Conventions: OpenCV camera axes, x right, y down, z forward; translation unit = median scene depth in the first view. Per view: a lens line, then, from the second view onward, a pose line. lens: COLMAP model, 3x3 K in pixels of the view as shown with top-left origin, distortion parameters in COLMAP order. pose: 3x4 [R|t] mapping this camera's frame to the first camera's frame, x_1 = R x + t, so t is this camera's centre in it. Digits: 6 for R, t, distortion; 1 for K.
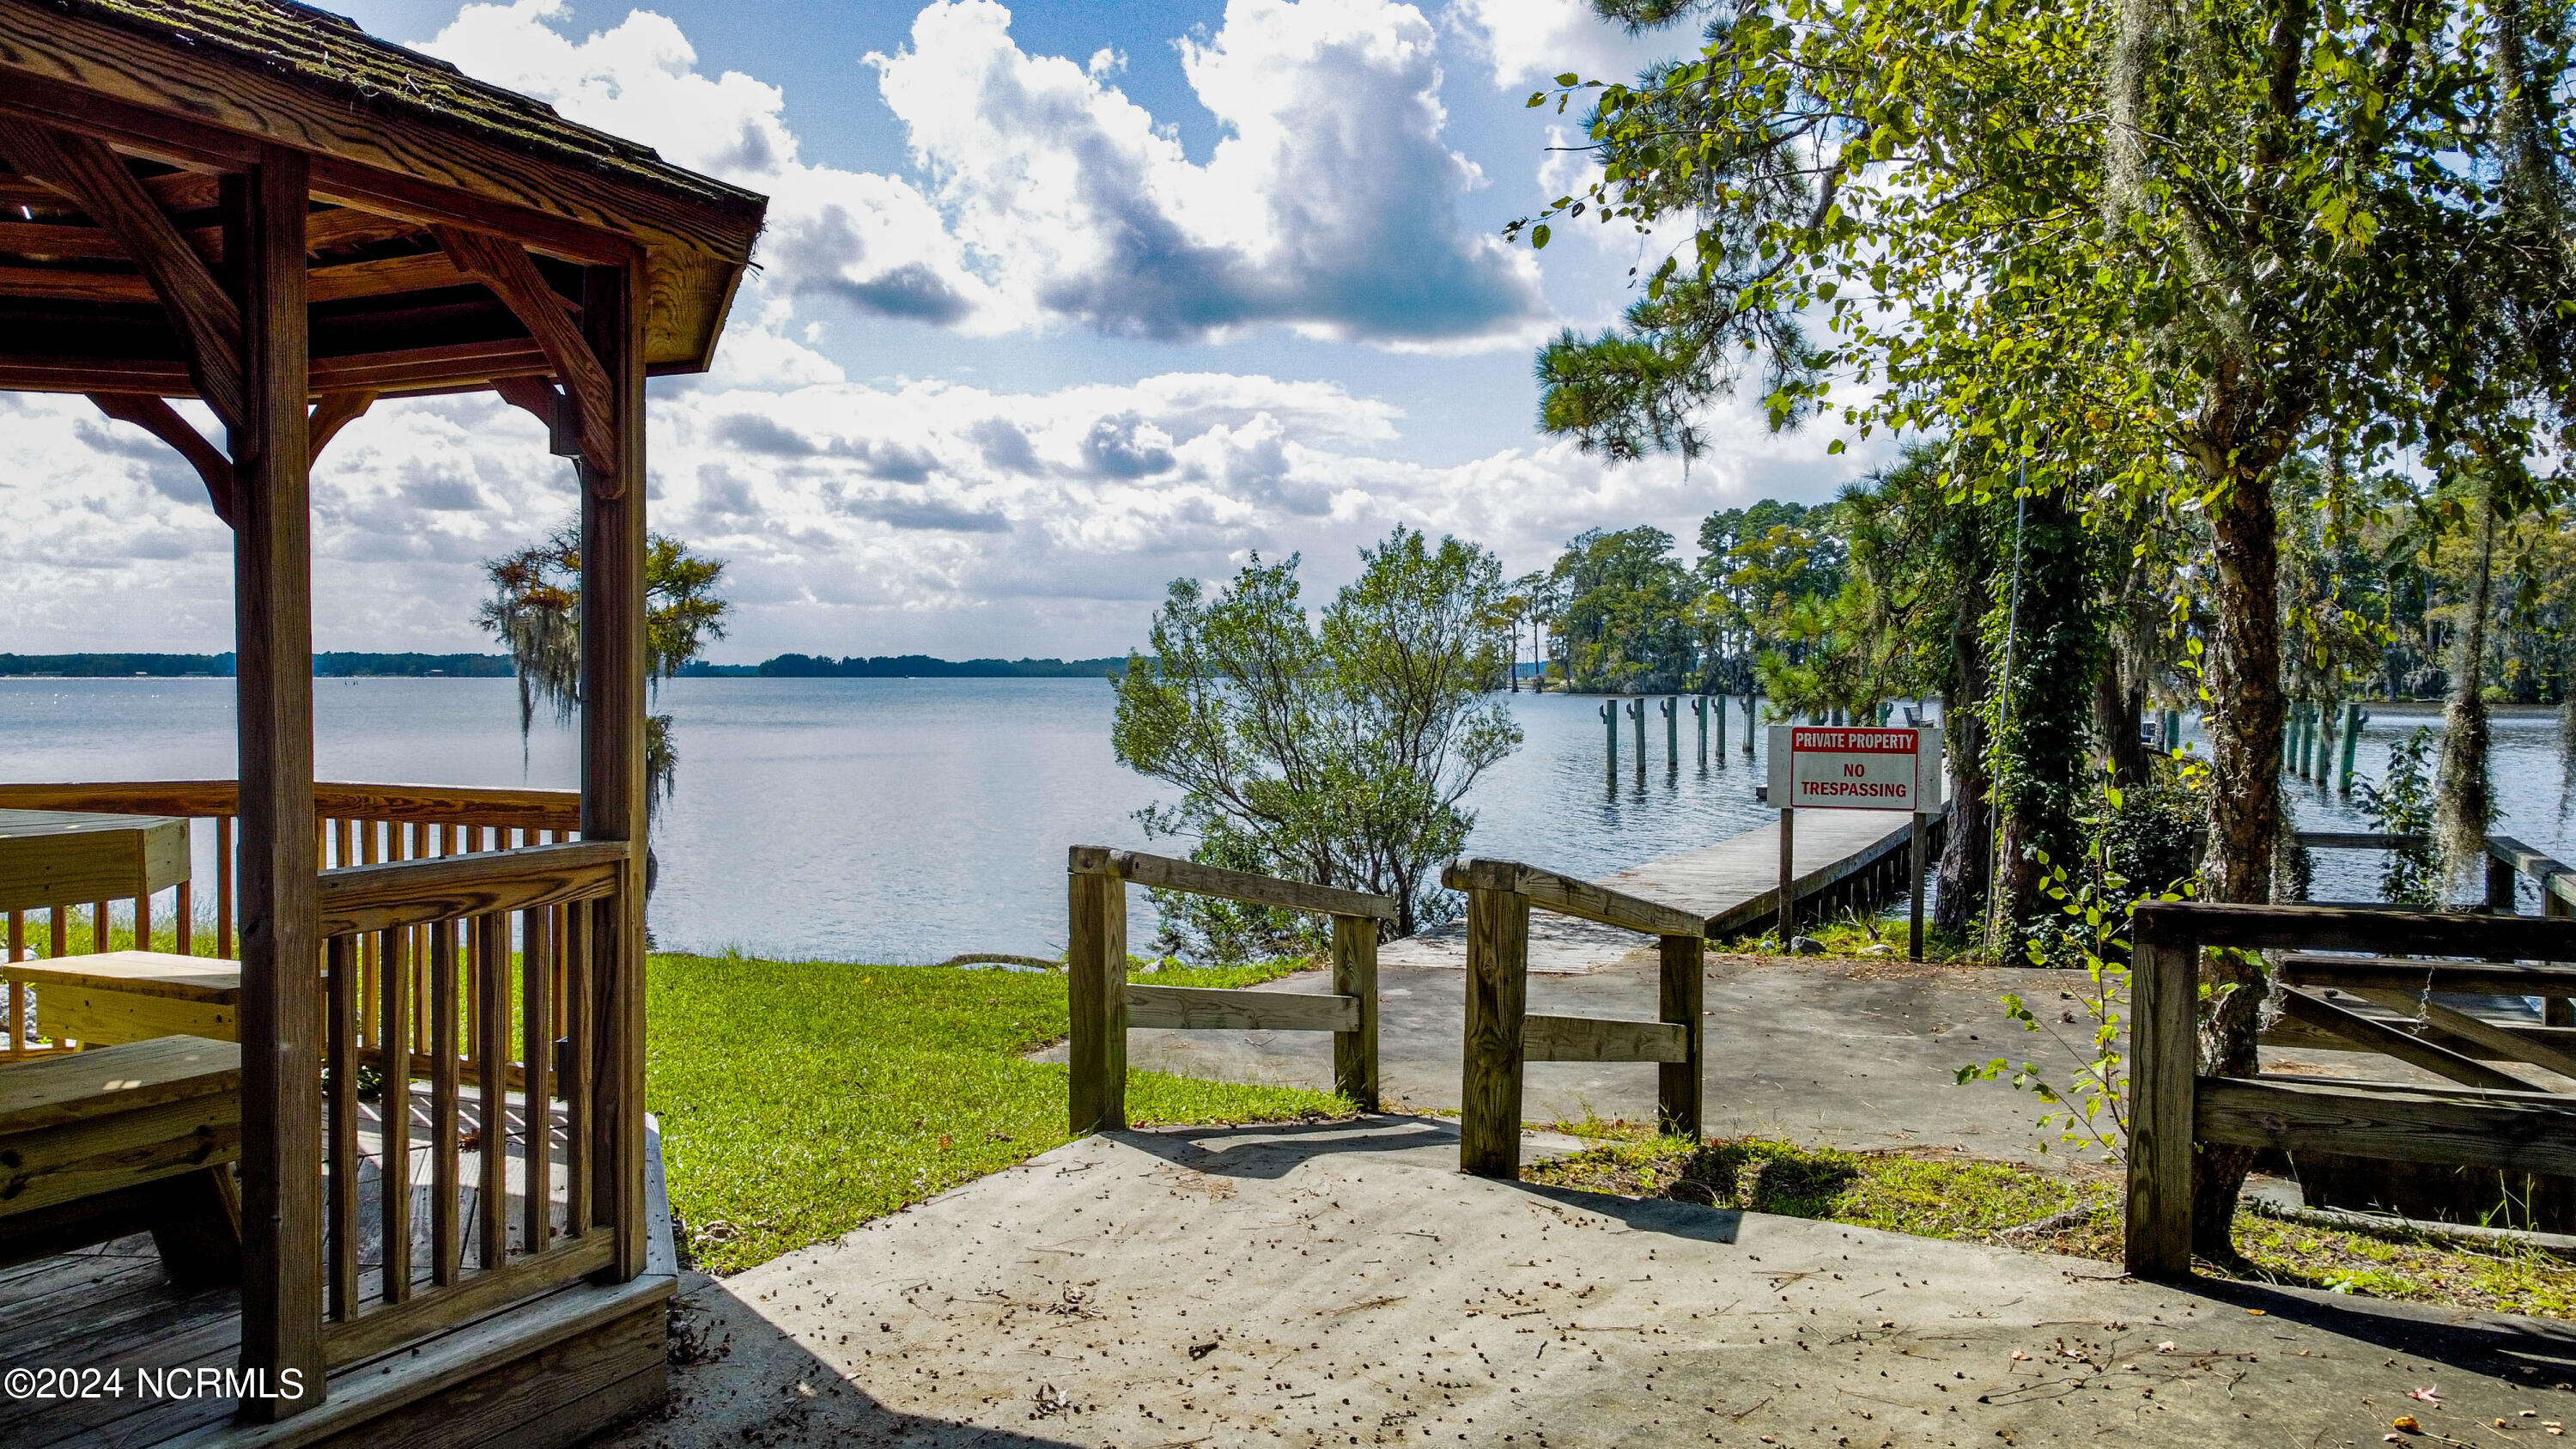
lens RADIAL K [[1955.7, 0, 1266.8], [0, 1955.7, 715.0], [0, 0, 1]] dist [0.000048, -0.003084]
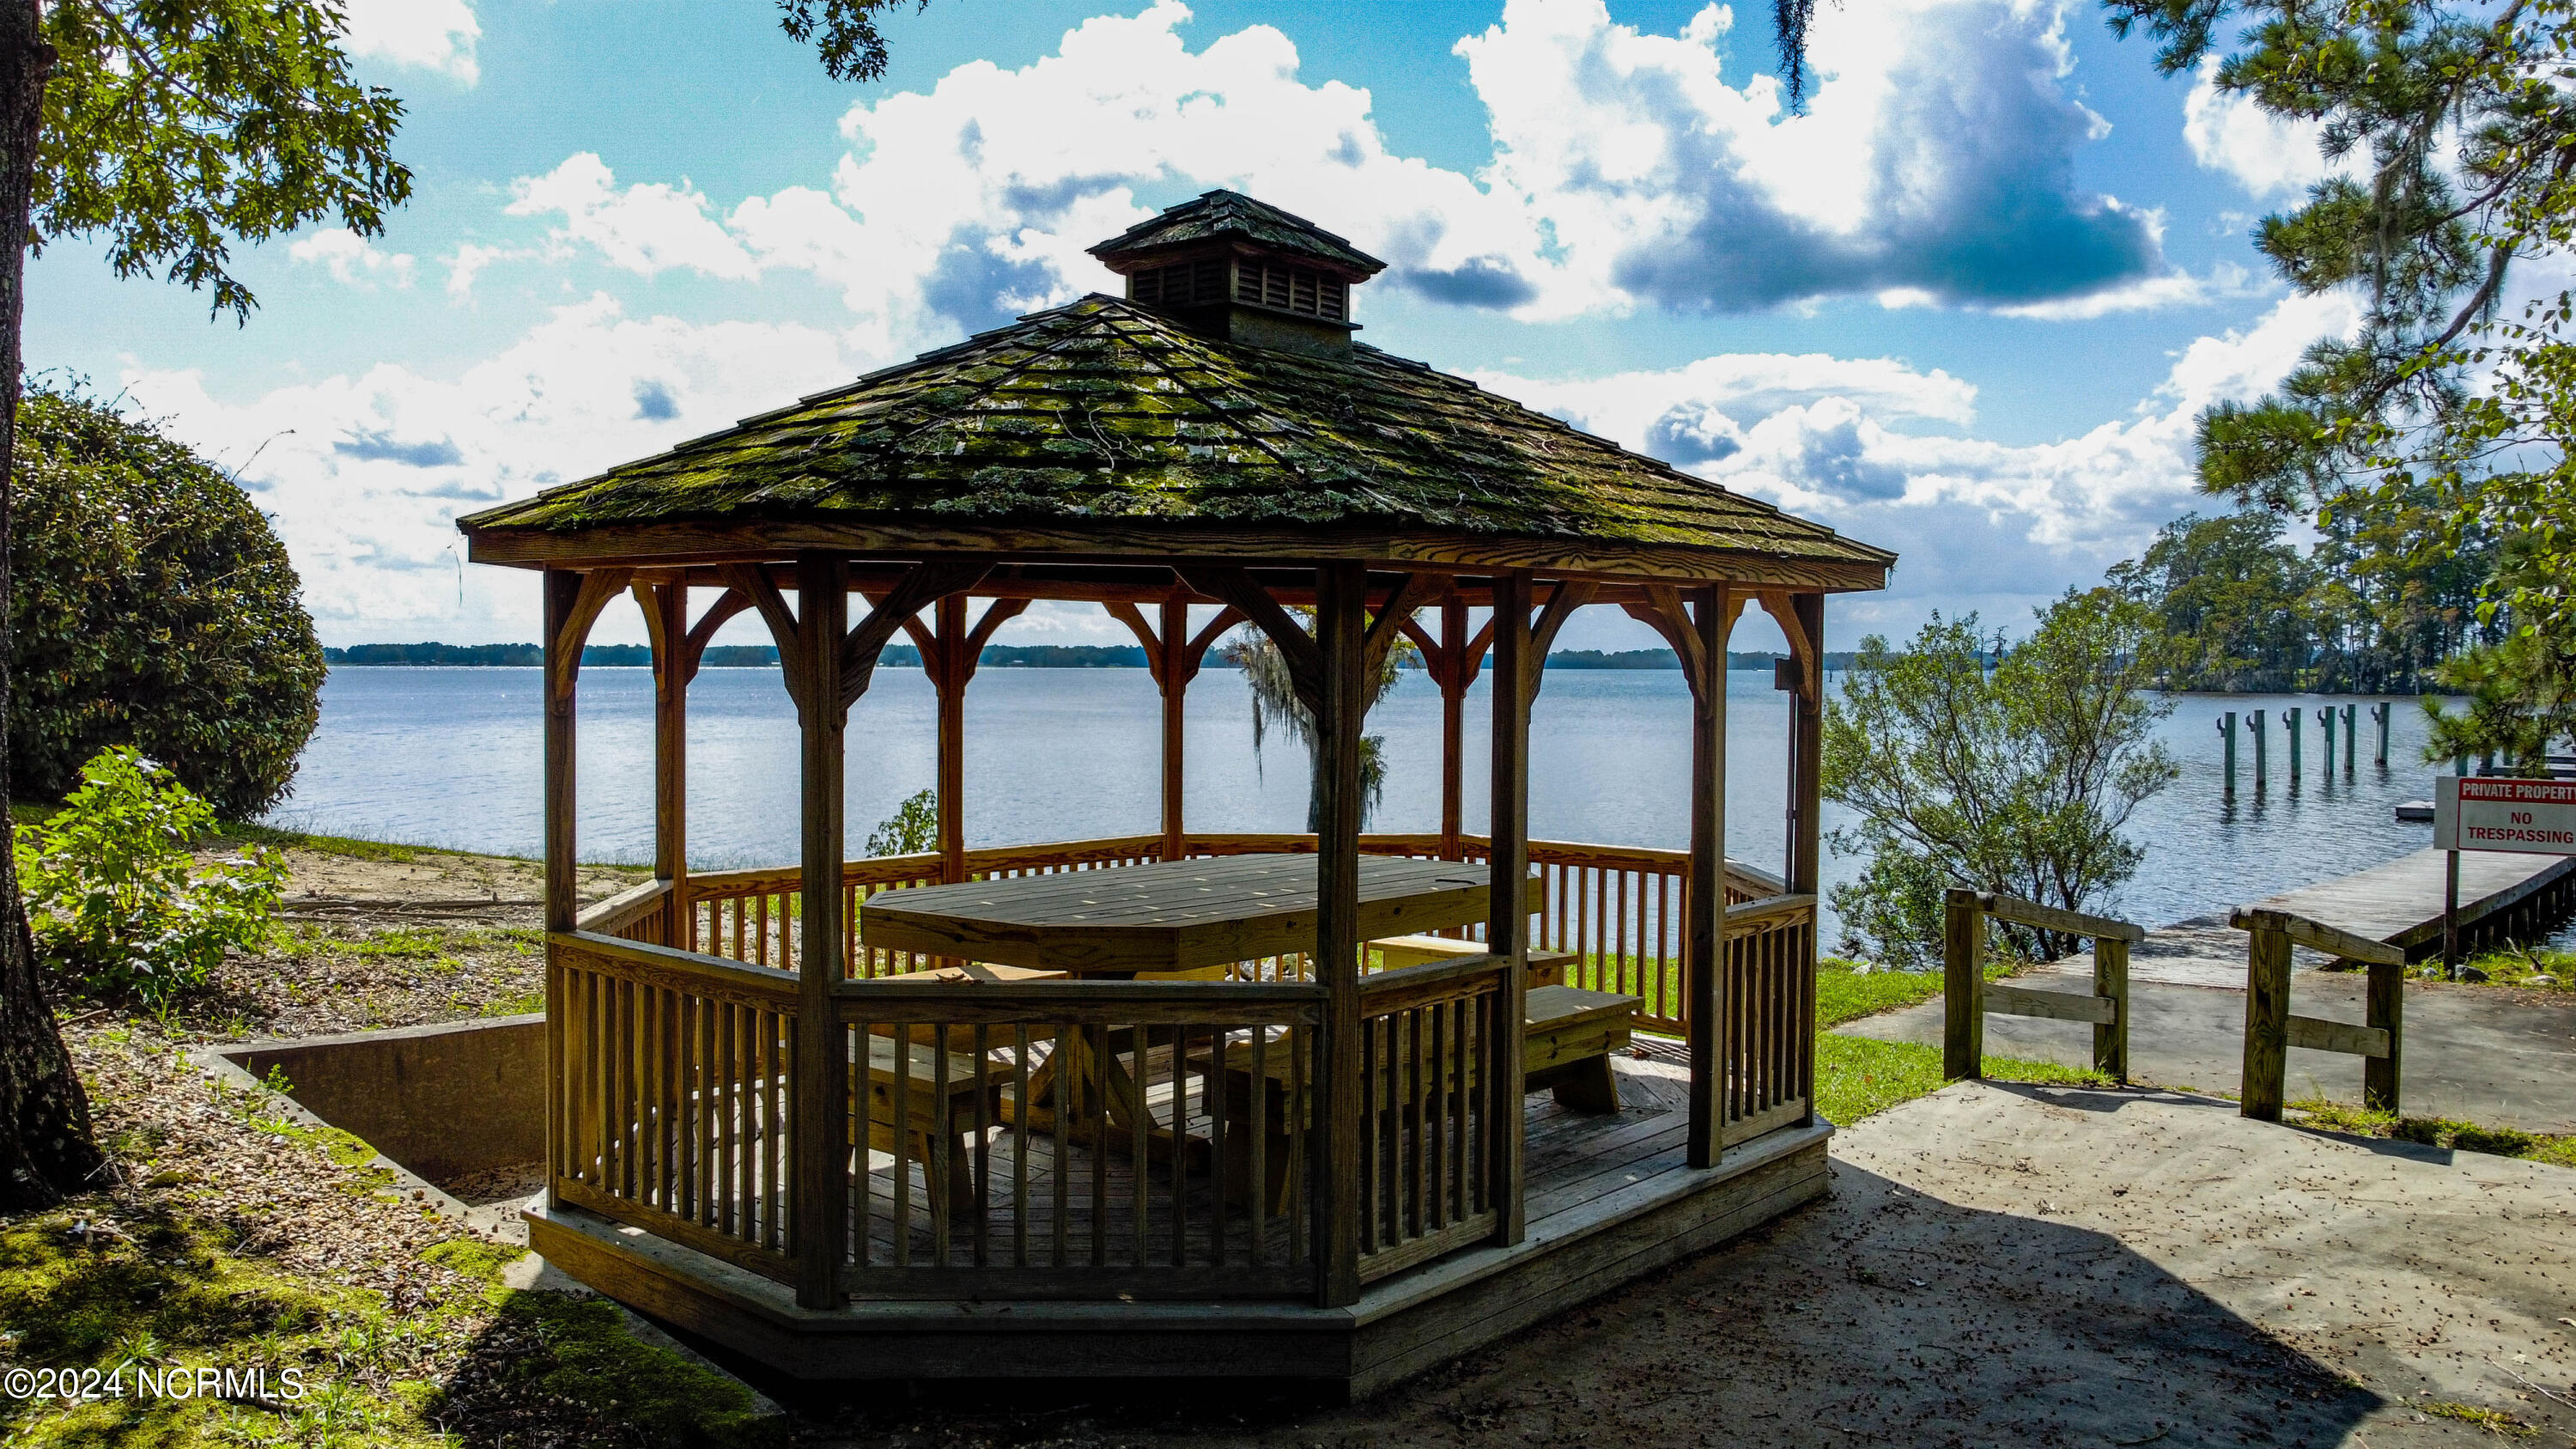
lens RADIAL K [[1955.7, 0, 1302.8], [0, 1955.7, 720.0], [0, 0, 1]] dist [0.000048, -0.003084]
pose [[0.966616, 0.010148, -0.256030, -0.067719], [-0.008471, 0.999935, 0.007649, -0.023813], [0.256091, -0.005225, 0.966639, -0.199469]]
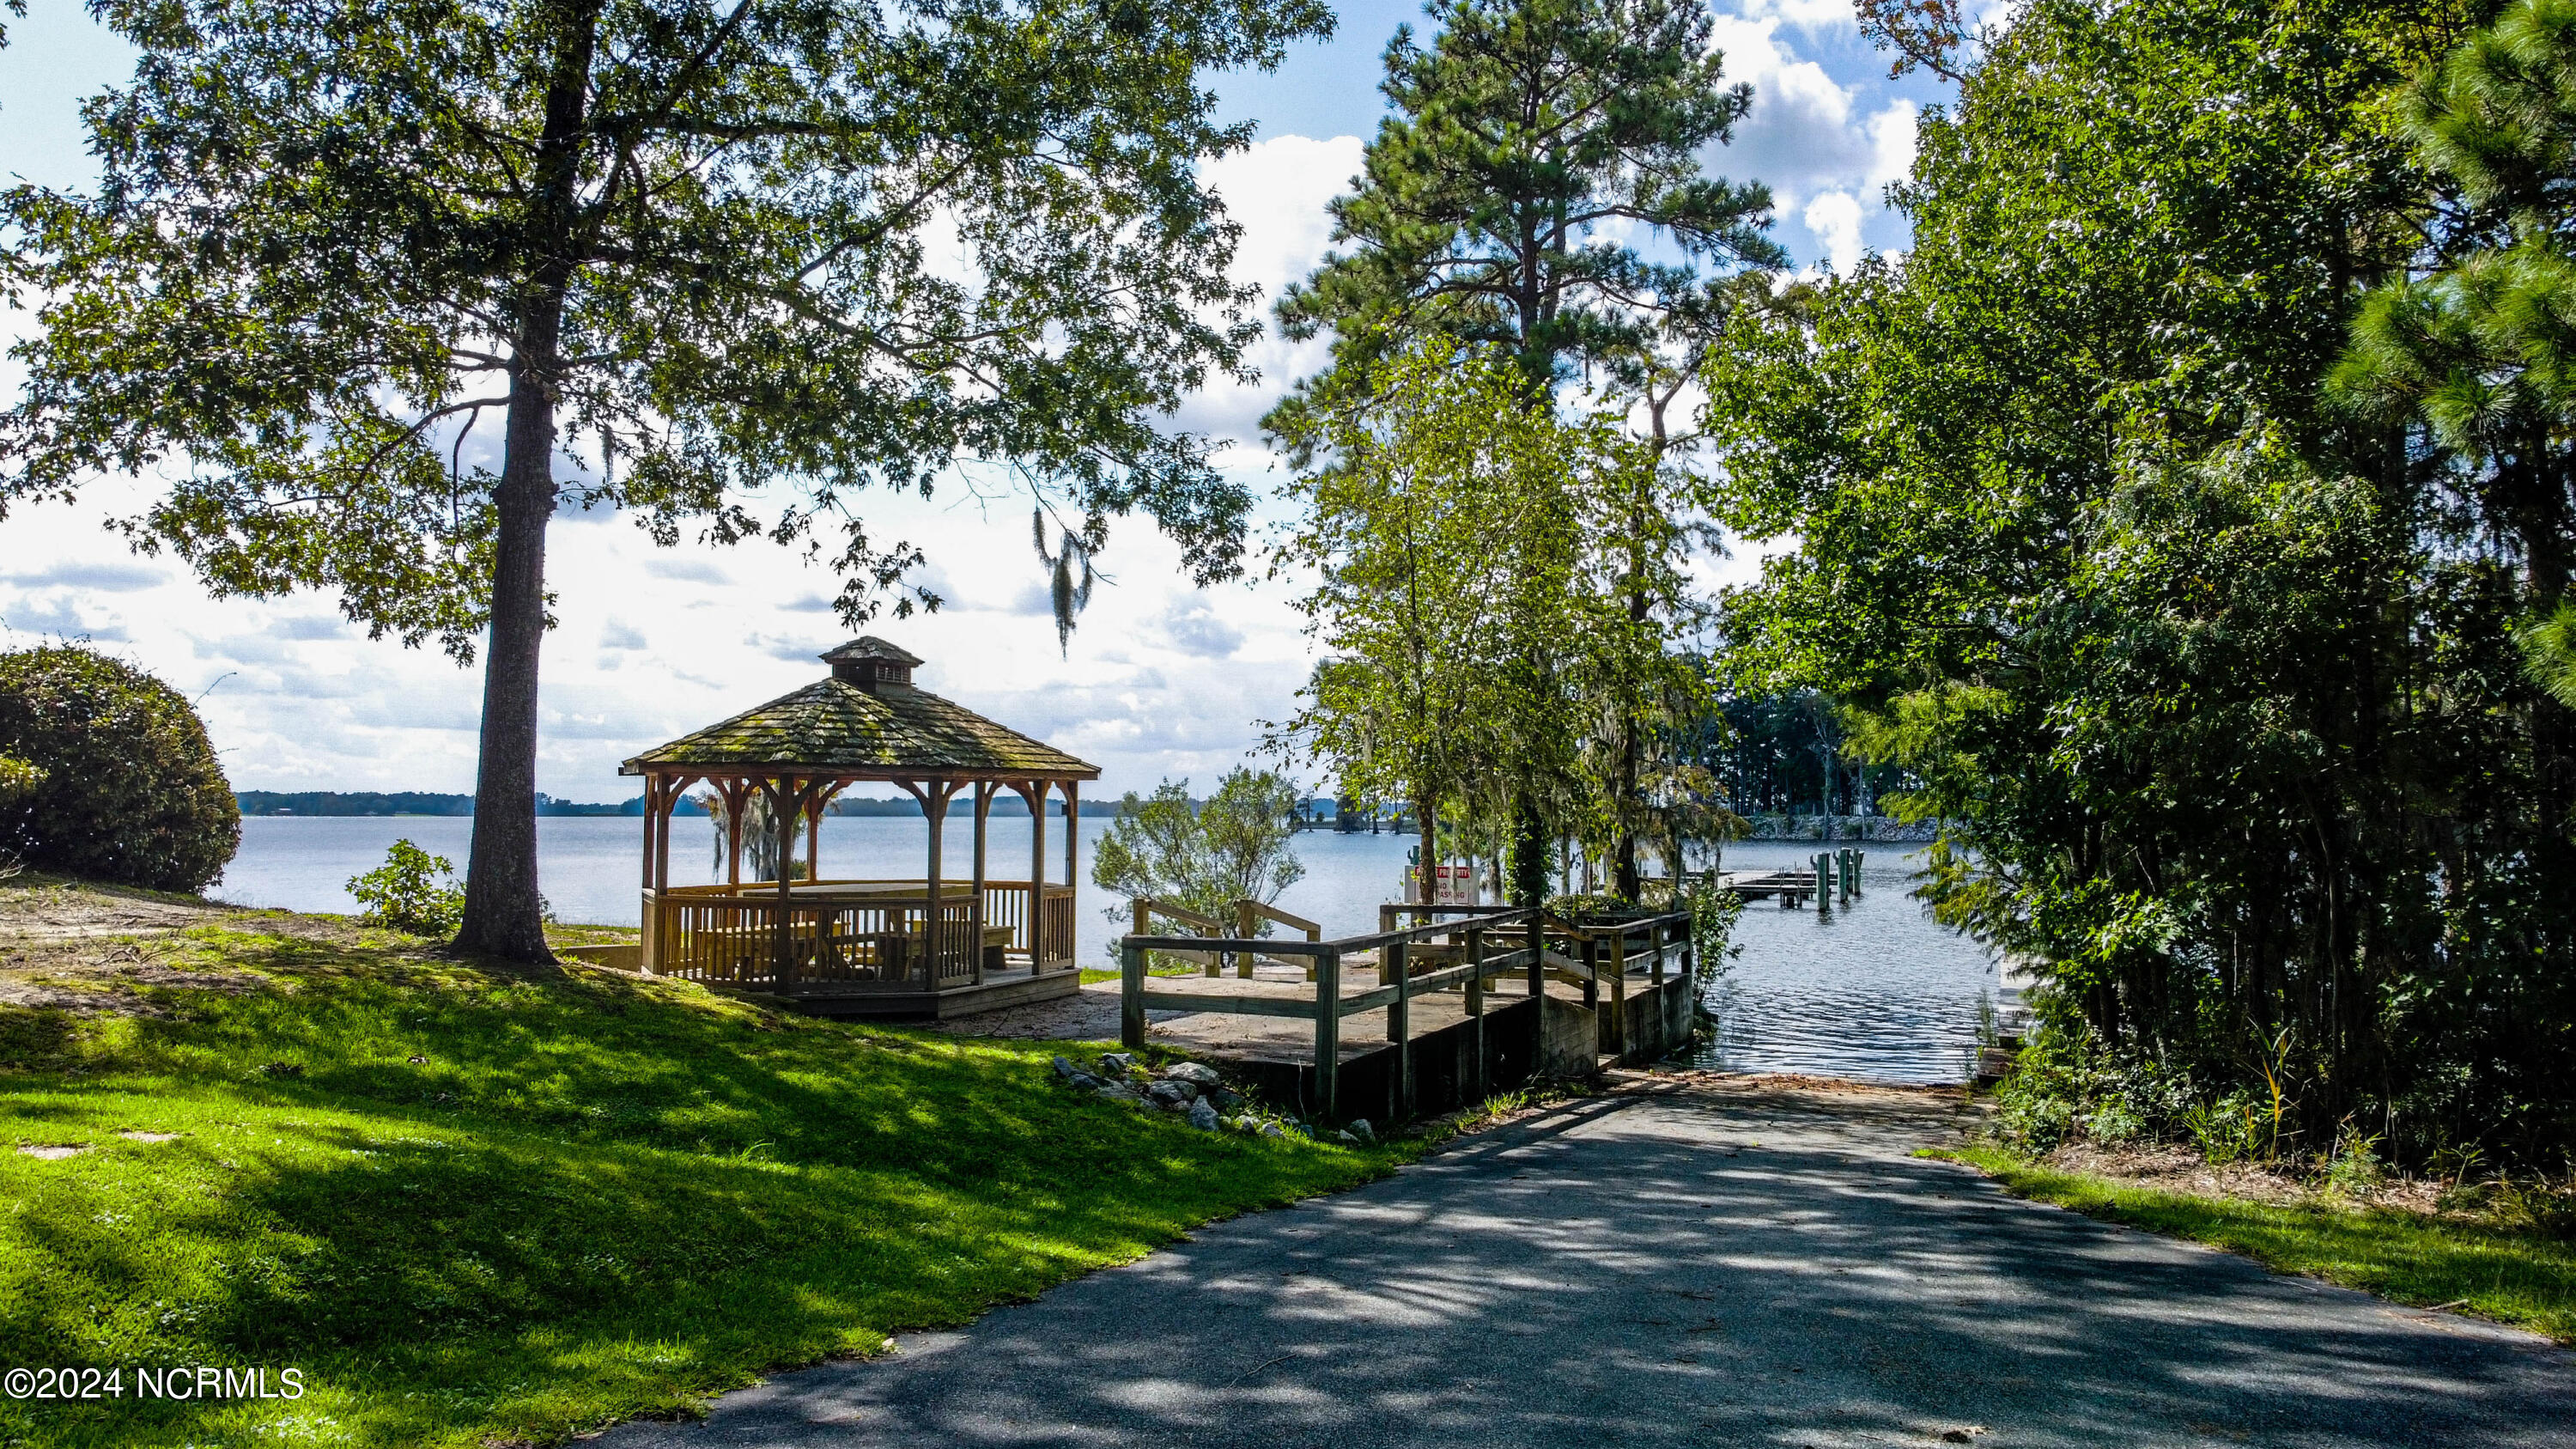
lens RADIAL K [[1955.7, 0, 1282.9], [0, 1955.7, 712.2], [0, 0, 1]] dist [0.000048, -0.003084]
pose [[0.997321, 0.006736, 0.072841, -0.031168], [-0.001366, 0.997293, -0.073521, -0.003341], [-0.073139, 0.073224, 0.994630, -0.946384]]
